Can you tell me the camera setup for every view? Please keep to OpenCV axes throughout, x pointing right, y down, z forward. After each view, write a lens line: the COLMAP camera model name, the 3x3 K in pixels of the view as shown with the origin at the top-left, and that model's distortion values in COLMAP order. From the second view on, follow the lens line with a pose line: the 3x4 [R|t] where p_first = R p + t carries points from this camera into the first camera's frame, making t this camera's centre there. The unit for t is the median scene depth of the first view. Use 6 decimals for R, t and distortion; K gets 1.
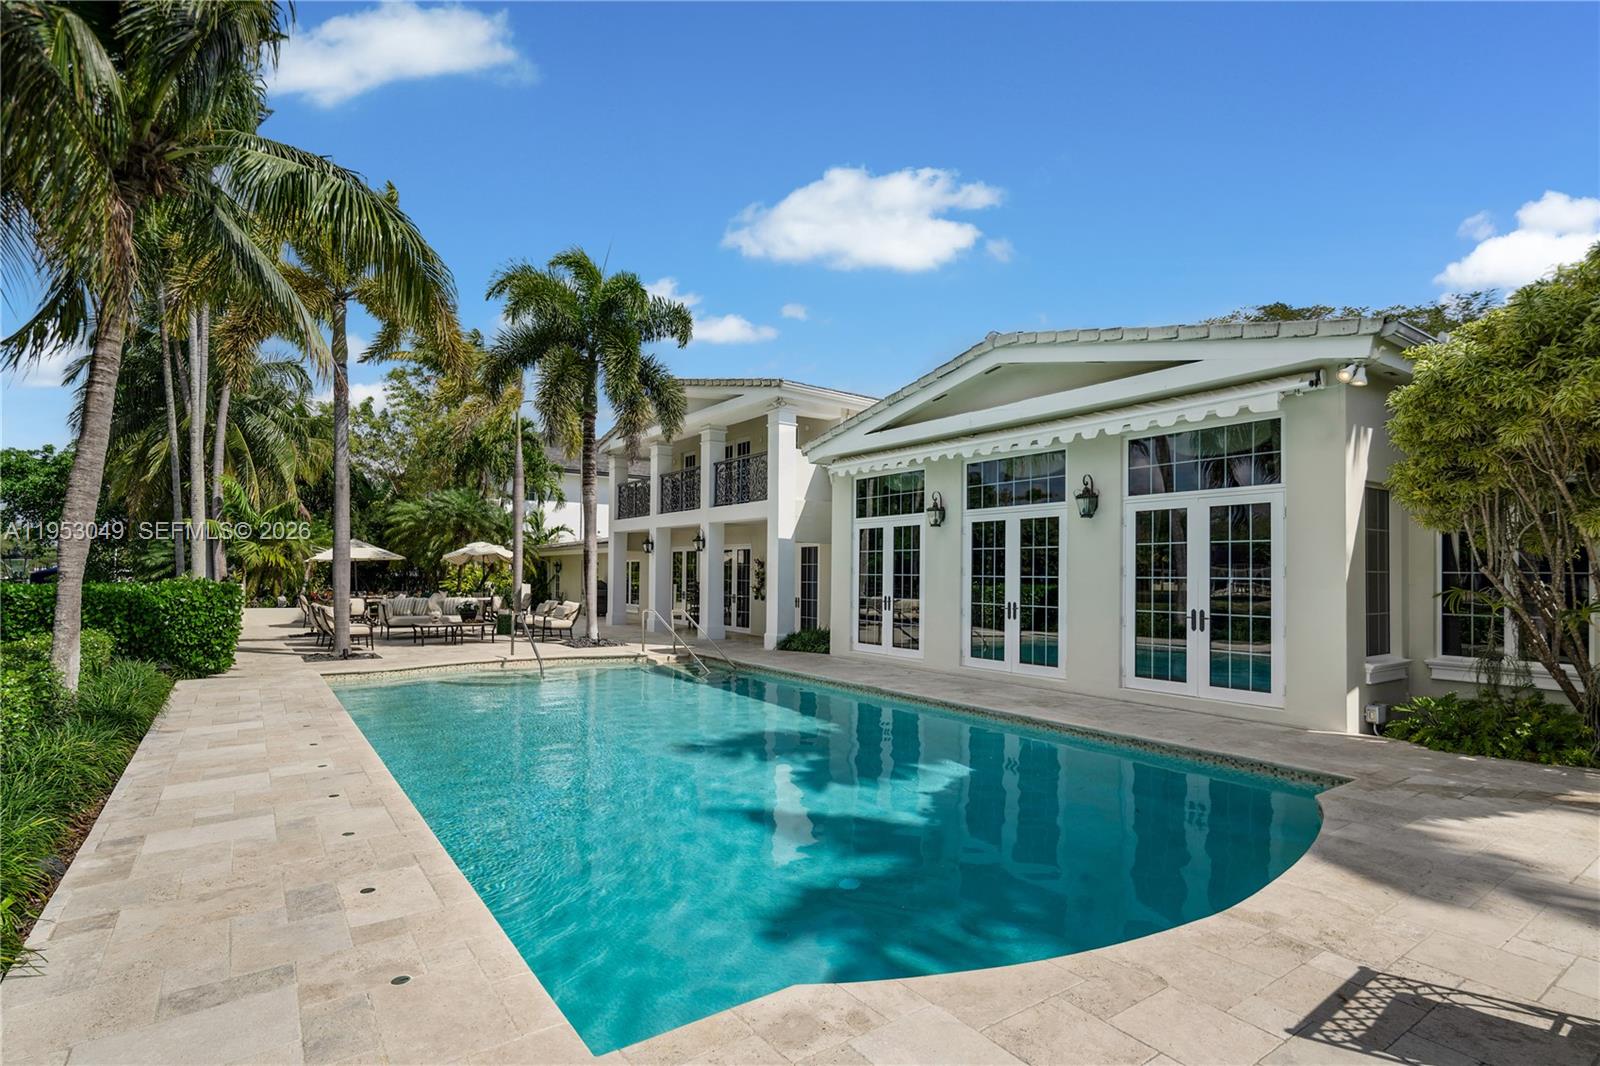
lens RADIAL K [[769.9, 0, 804.6], [0, 769.9, 571.8], [0, 0, 1]] dist [-0.001995, -0.001087]
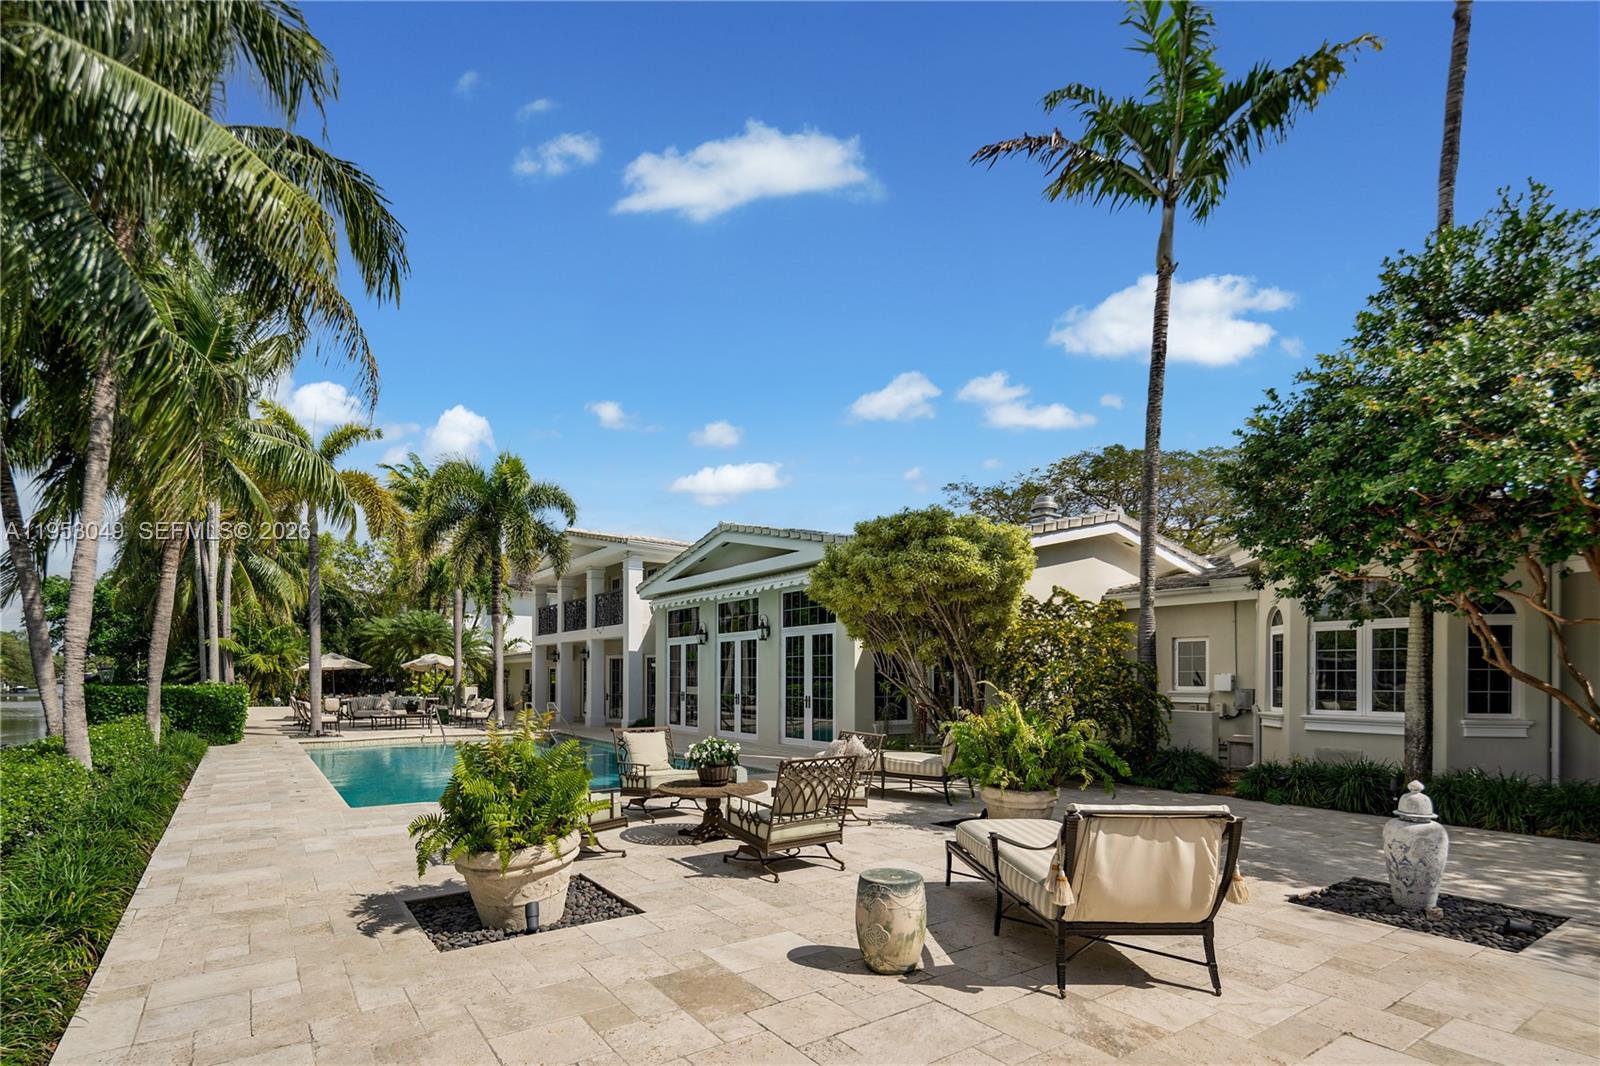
lens RADIAL K [[757.9, 0, 776.1], [0, 757.9, 662.9], [0, 0, 1]] dist [-0.000789, -0.000225]
pose [[0.999769, -0.007406, -0.020195, 0.232498], [0.007059, 0.999827, -0.017237, 0.002436], [0.020319, 0.017091, 0.999647, -0.323598]]
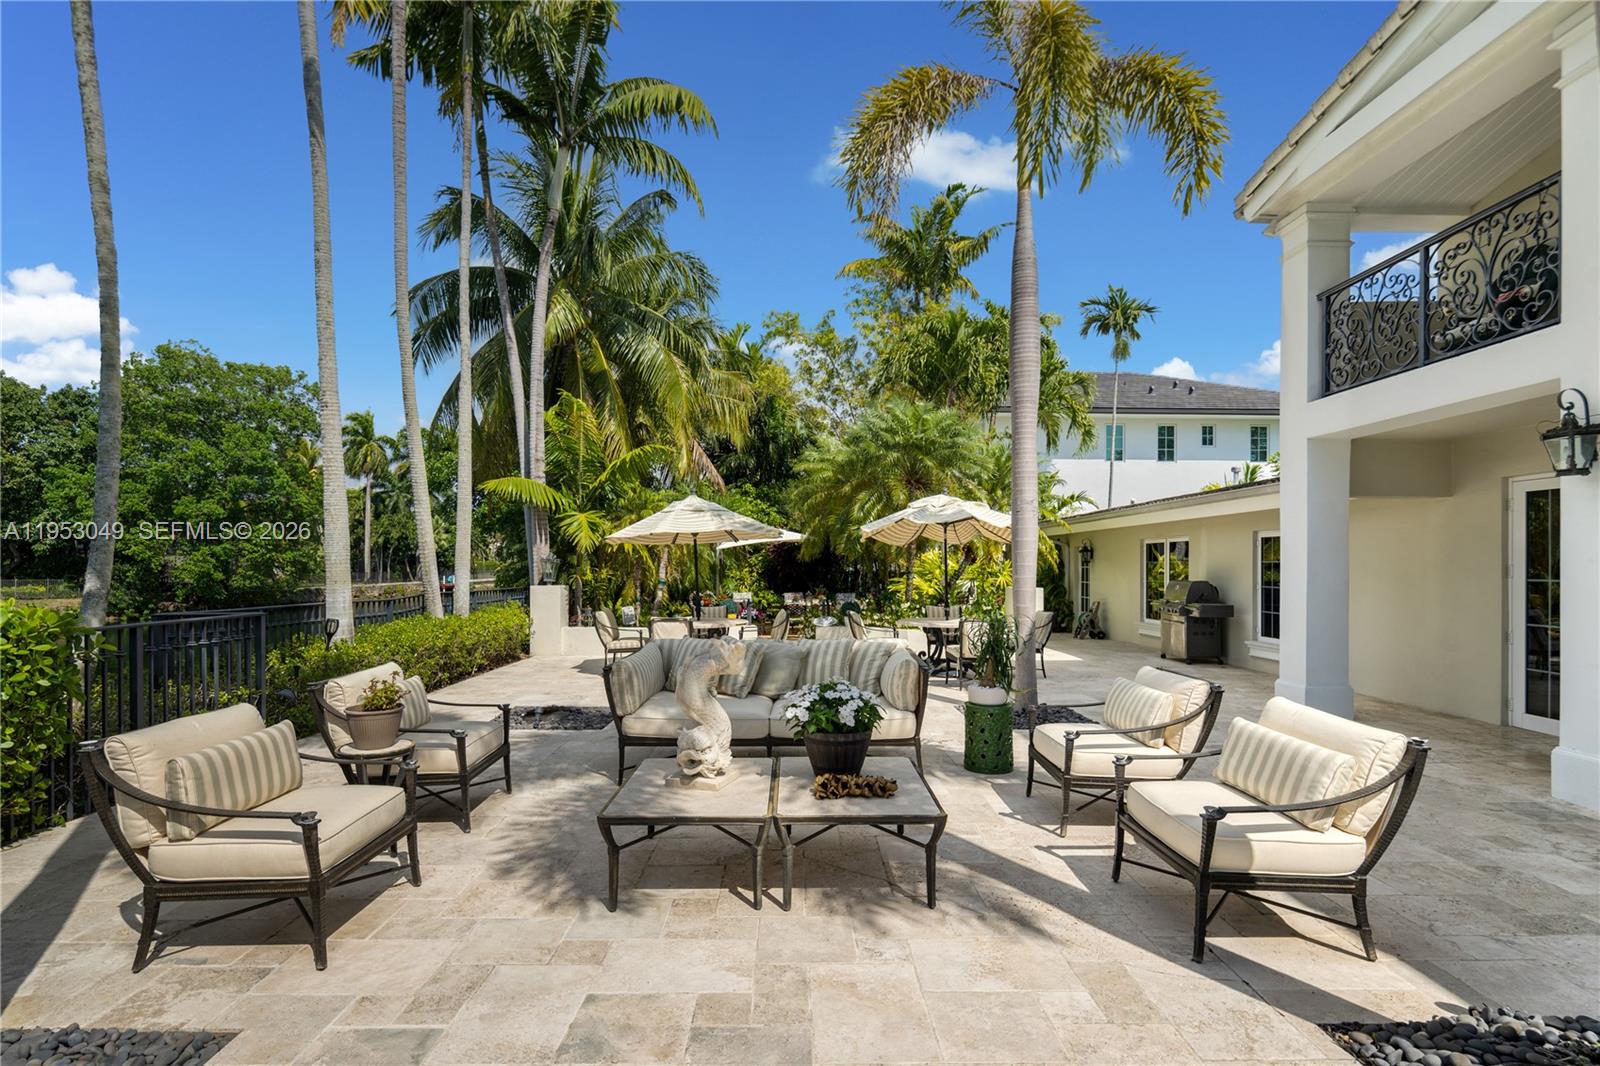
lens RADIAL K [[769.9, 0, 804.6], [0, 769.9, 571.8], [0, 0, 1]] dist [-0.001995, -0.001087]
pose [[0.816283, 0.002180, -0.577648, -0.318757], [0.002766, 0.999967, 0.007682, 0.003676], [0.577646, -0.007869, 0.816250, 0.826468]]
